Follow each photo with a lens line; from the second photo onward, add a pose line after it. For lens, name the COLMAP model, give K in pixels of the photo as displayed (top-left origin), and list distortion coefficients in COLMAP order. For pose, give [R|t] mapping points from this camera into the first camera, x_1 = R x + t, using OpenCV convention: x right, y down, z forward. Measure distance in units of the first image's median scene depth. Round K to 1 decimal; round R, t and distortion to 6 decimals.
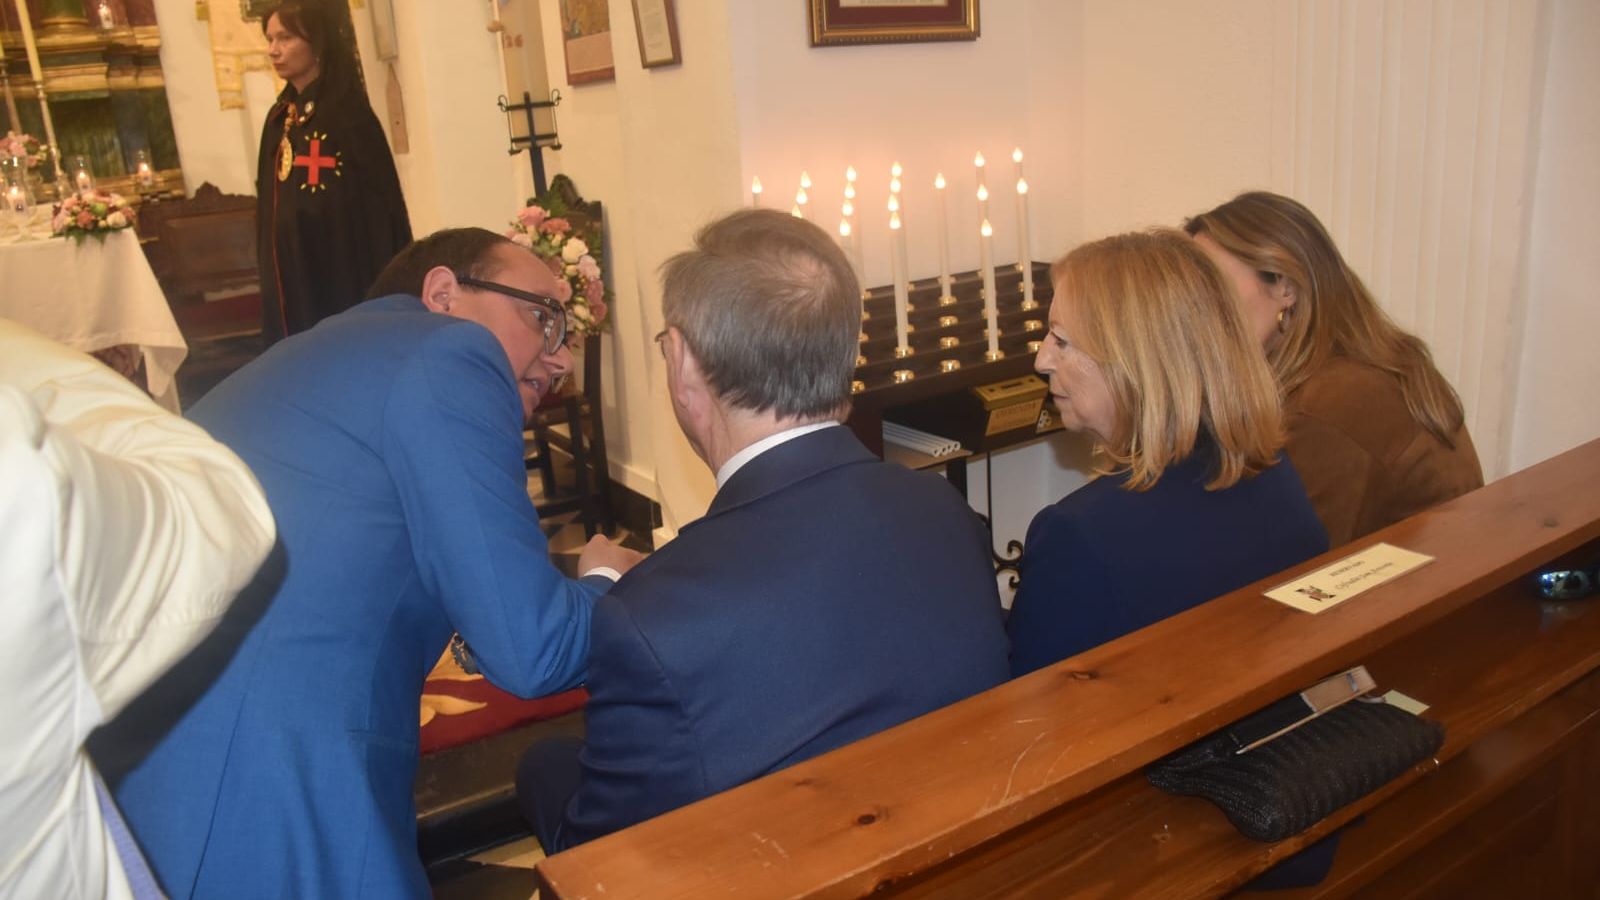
lens RADIAL K [[1329.0, 0, 800.0], [0, 1329.0, 450.0], [0, 0, 1]] dist [-0.134652, 0.114789]
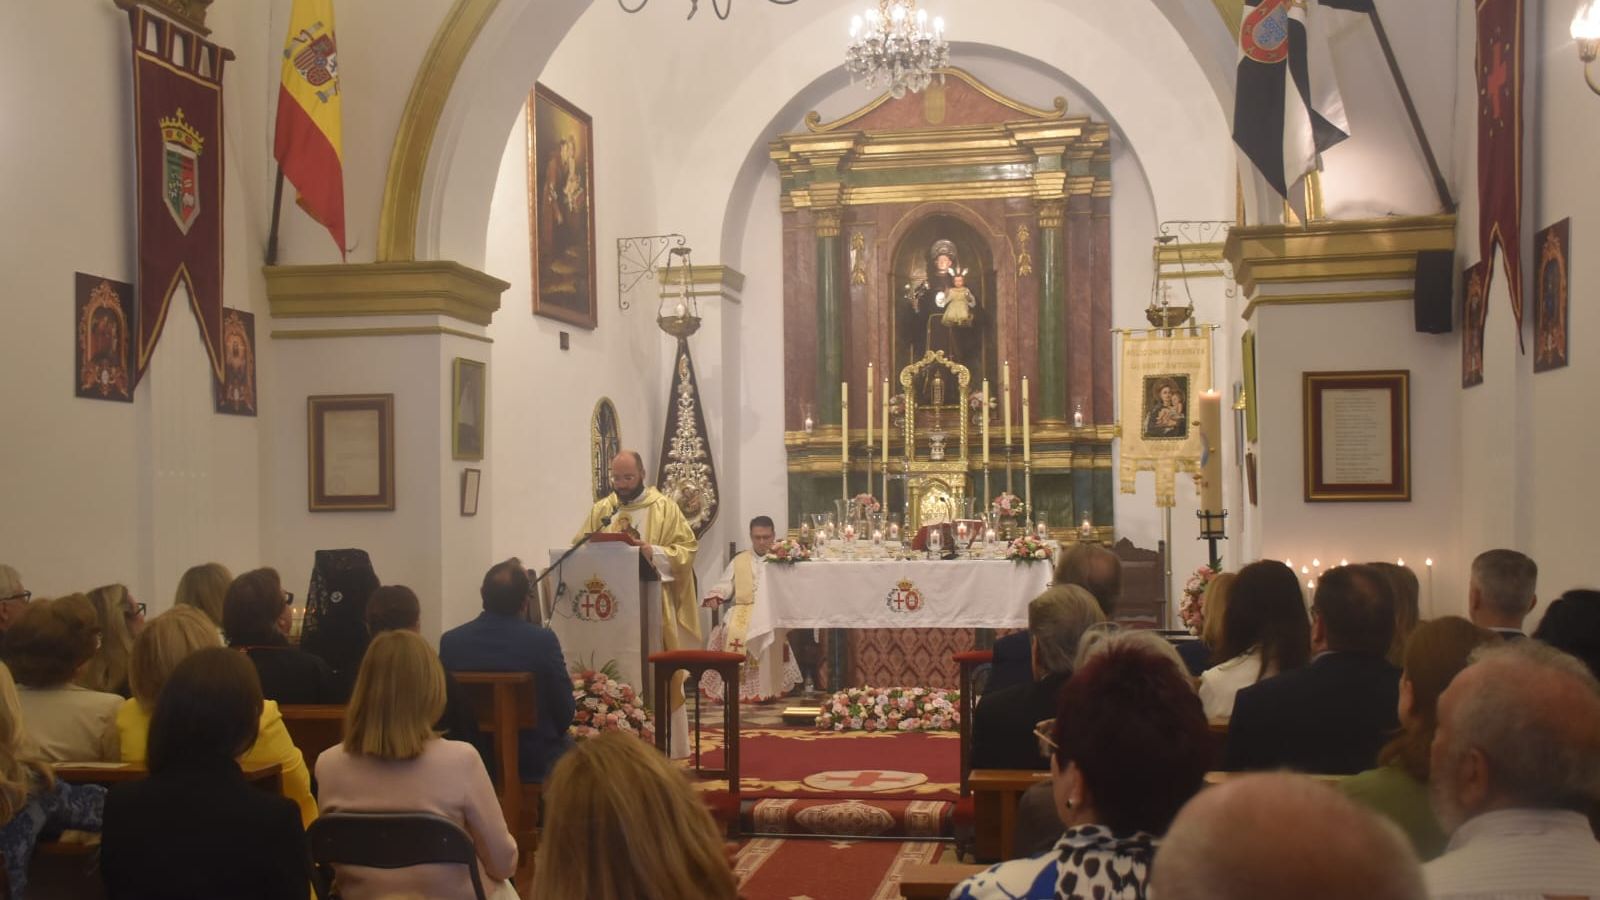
lens RADIAL K [[1329.0, 0, 800.0], [0, 1329.0, 450.0], [0, 0, 1]] dist [-0.134652, 0.114789]
pose [[0.756650, 0.044271, -0.652320, 0.212157], [-0.221395, 0.956113, -0.191917, 0.055842], [0.615195, 0.289635, 0.733244, -0.301256]]
